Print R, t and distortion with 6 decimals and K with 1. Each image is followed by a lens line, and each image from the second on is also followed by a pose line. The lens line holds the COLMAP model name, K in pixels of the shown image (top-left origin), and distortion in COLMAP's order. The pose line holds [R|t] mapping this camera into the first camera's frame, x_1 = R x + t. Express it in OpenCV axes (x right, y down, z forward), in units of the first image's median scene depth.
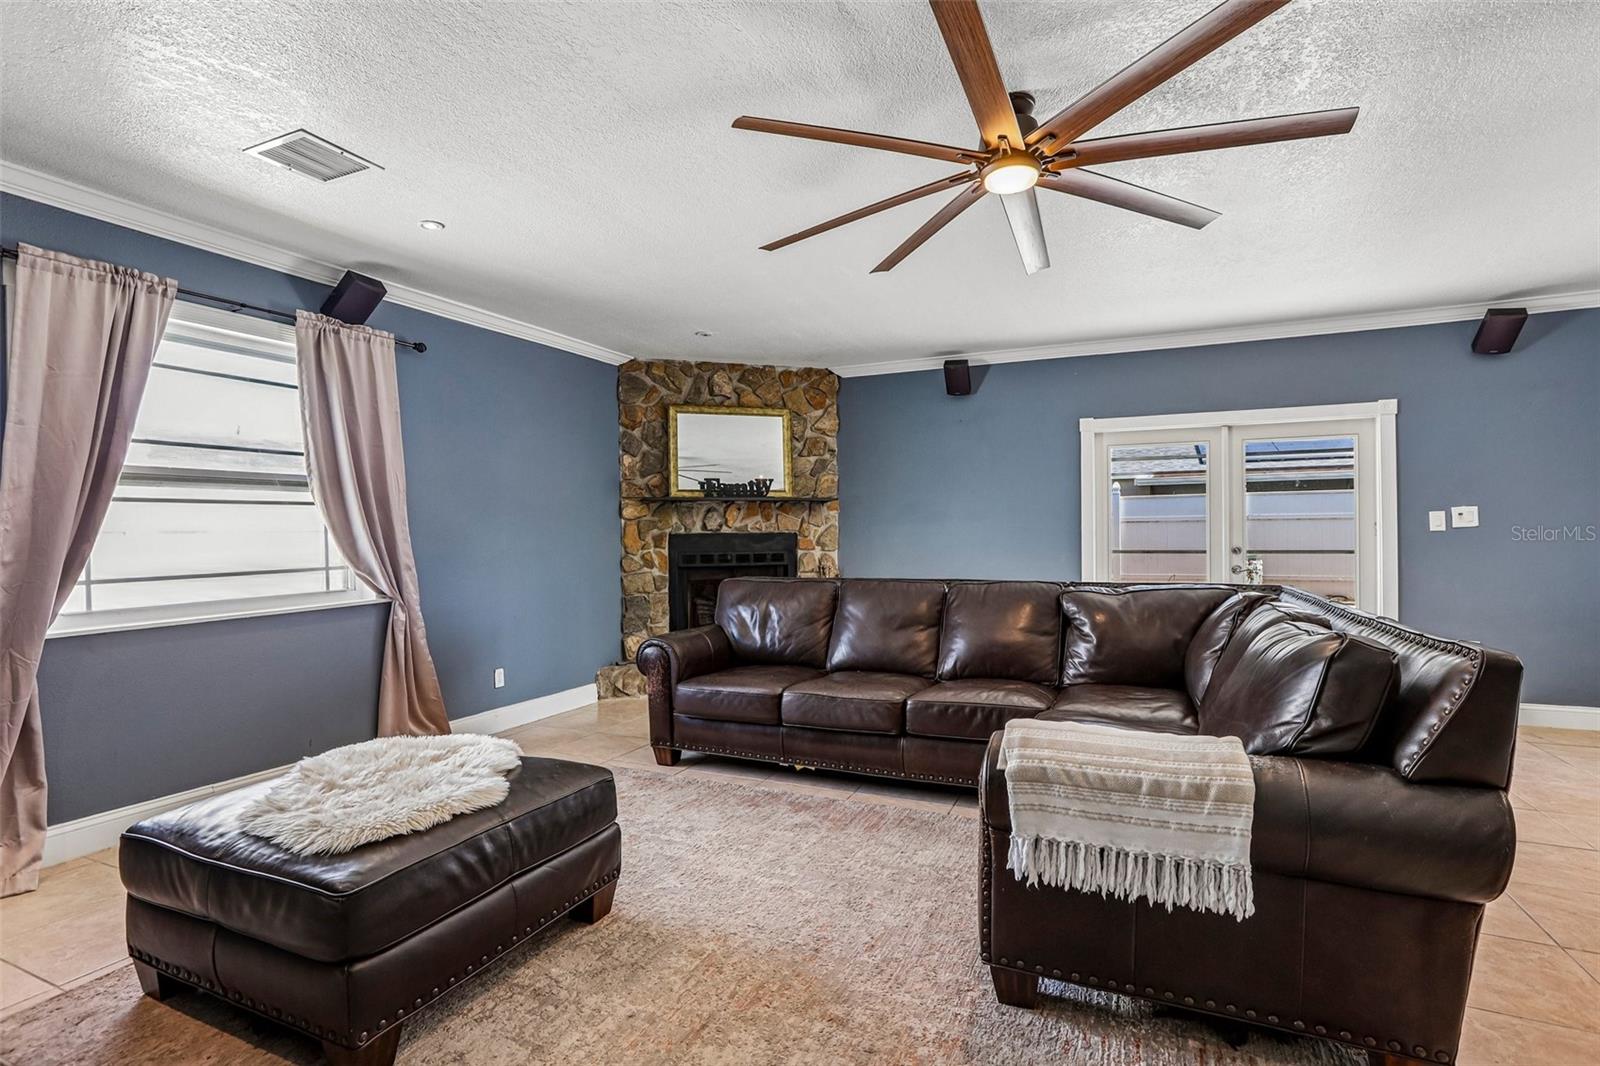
lens RADIAL K [[764.3, 0, 789.3], [0, 764.3, 539.0], [0, 0, 1]] dist [-0.036640, 0.017599]
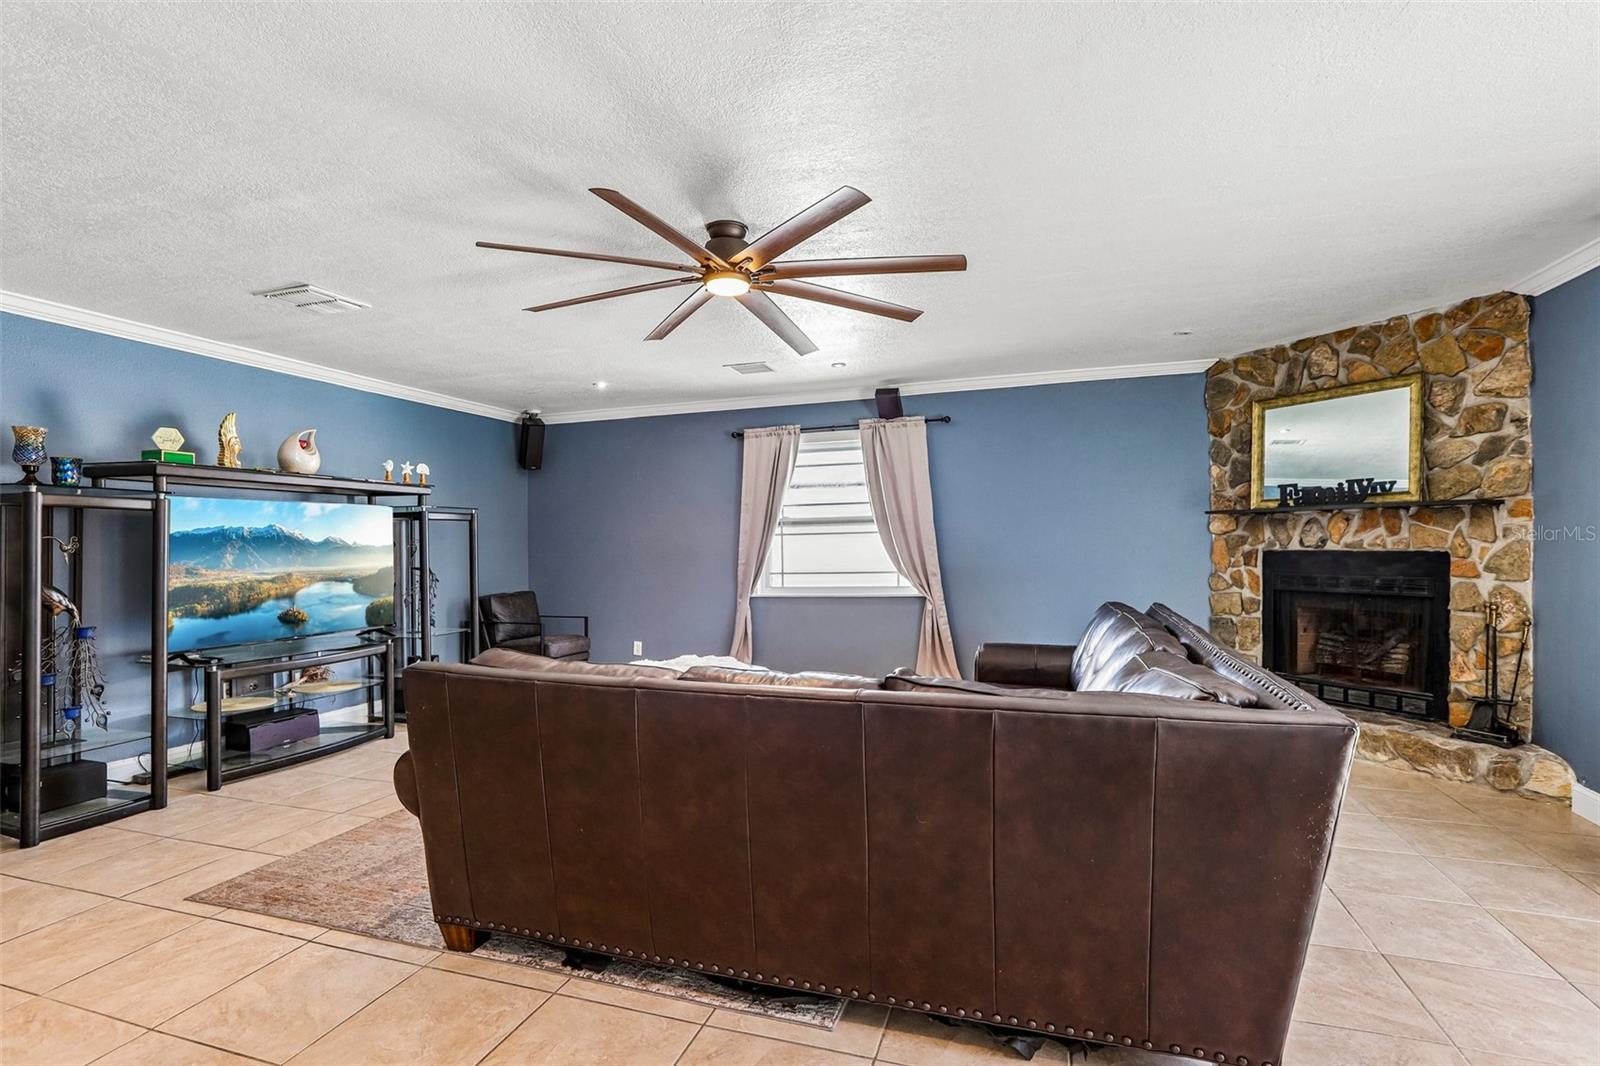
lens RADIAL K [[764.3, 0, 797.1], [0, 764.3, 549.3], [0, 0, 1]] dist [-0.036640, 0.017599]
pose [[0.140904, 0.016610, -0.989884, 0.625609], [0.000905, 0.999857, 0.016906, -0.023475], [0.990023, -0.003278, 0.140869, 0.362115]]
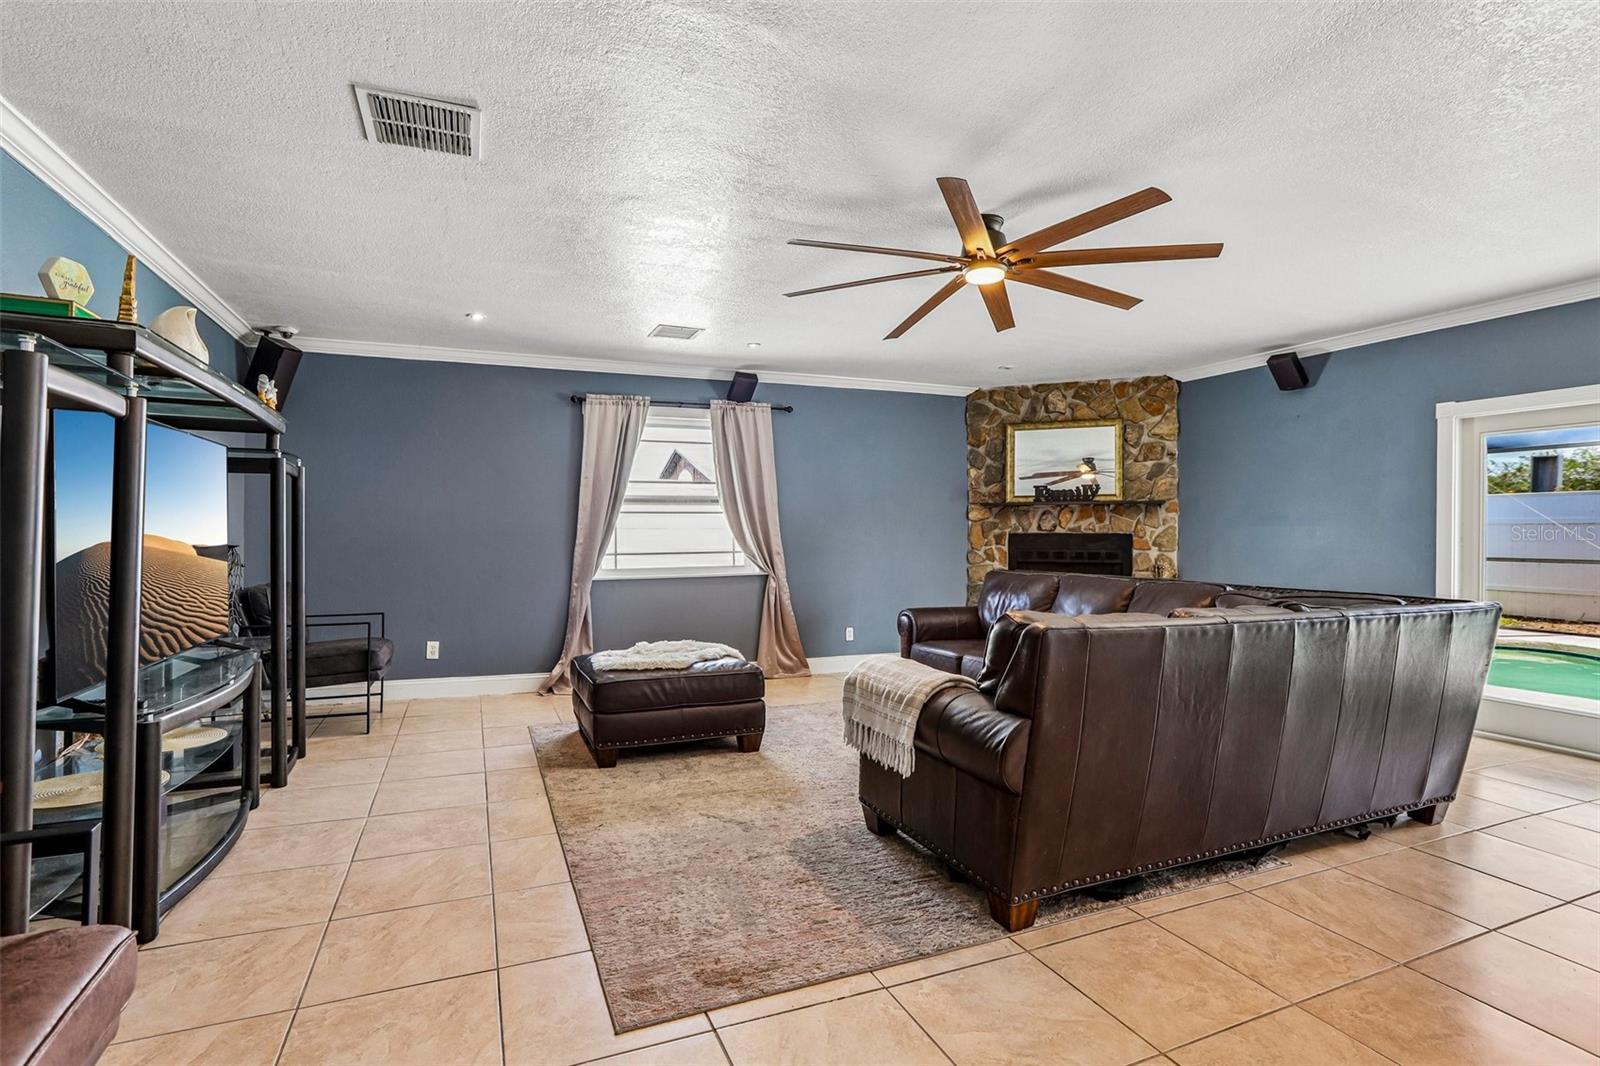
lens RADIAL K [[764.3, 0, 801.9], [0, 764.3, 529.1], [0, 0, 1]] dist [-0.036640, 0.017599]
pose [[0.749959, 0.008853, -0.661425, 0.388014], [-0.015281, 0.999875, -0.003944, -0.003769], [0.661308, 0.013065, 0.750001, -0.097373]]
